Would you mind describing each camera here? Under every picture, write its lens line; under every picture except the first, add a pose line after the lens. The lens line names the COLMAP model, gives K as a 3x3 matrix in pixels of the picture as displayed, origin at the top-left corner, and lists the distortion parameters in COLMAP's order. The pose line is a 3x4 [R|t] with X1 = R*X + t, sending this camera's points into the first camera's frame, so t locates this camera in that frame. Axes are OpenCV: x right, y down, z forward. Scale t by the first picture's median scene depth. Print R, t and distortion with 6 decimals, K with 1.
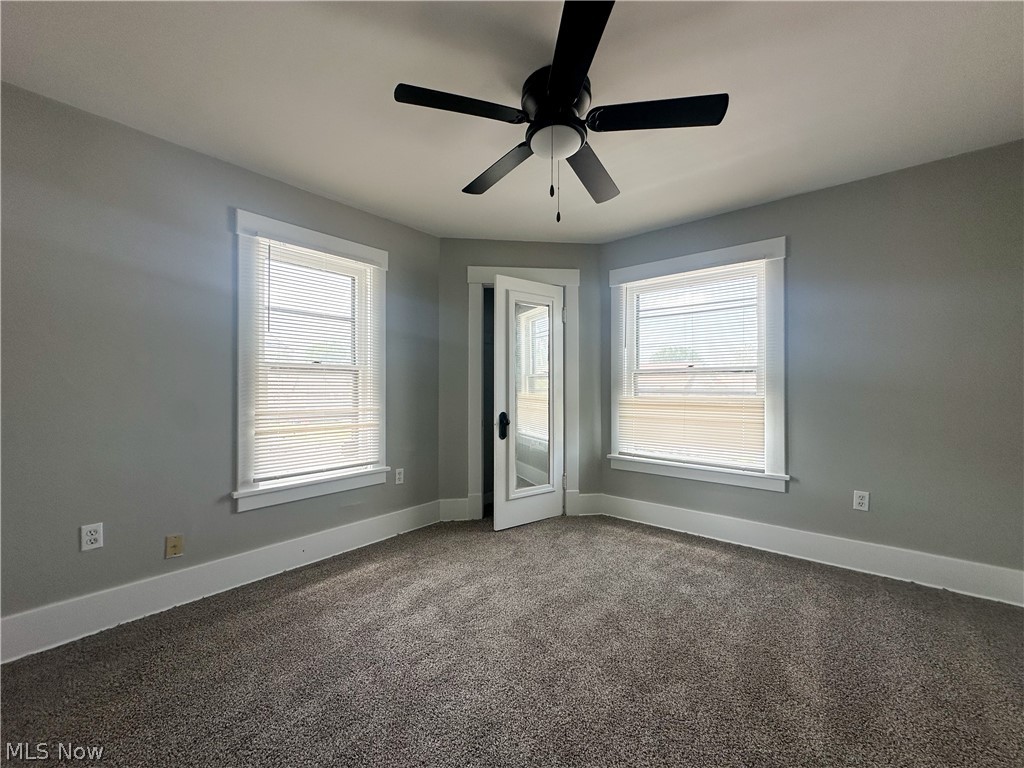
lens RADIAL K [[418.9, 0, 507.4], [0, 418.9, 387.6], [0, 0, 1]] dist [-0.000779, 0.001631]
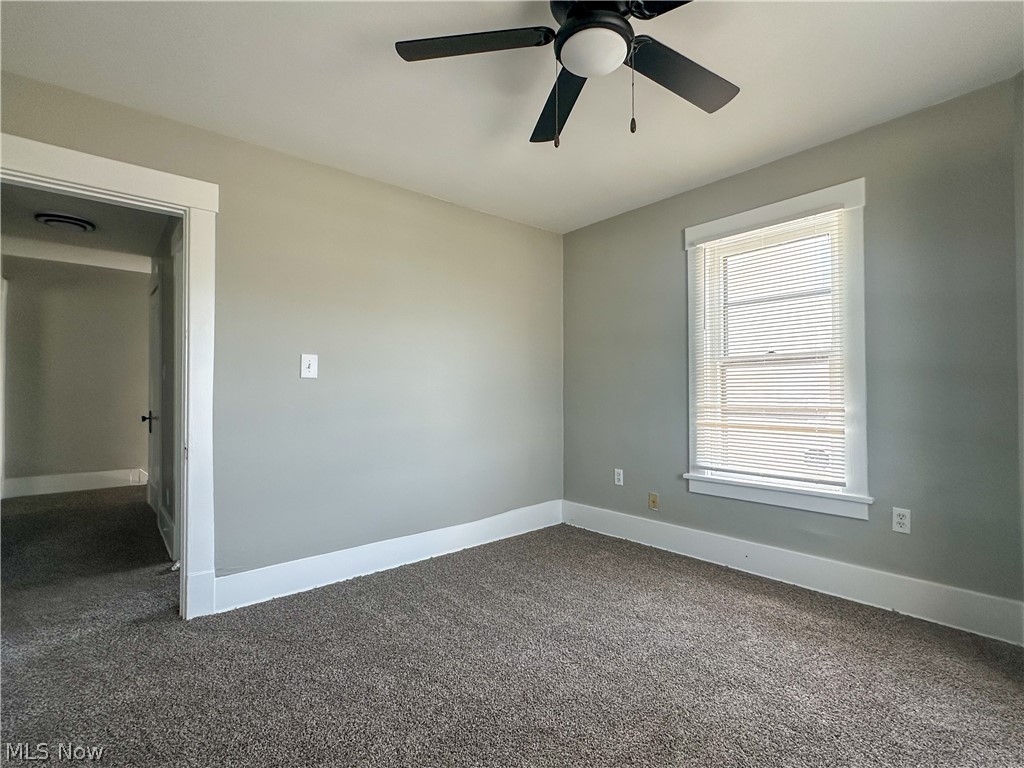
lens RADIAL K [[492.6, 0, 519.7], [0, 492.6, 381.7], [0, 0, 1]] dist [-0.007423, 0.001852]
pose [[-0.160695, -0.019977, -0.986802, 0.704029], [0.008918, 0.999725, -0.021691, 0.020959], [0.986964, -0.012286, -0.160472, 0.702887]]
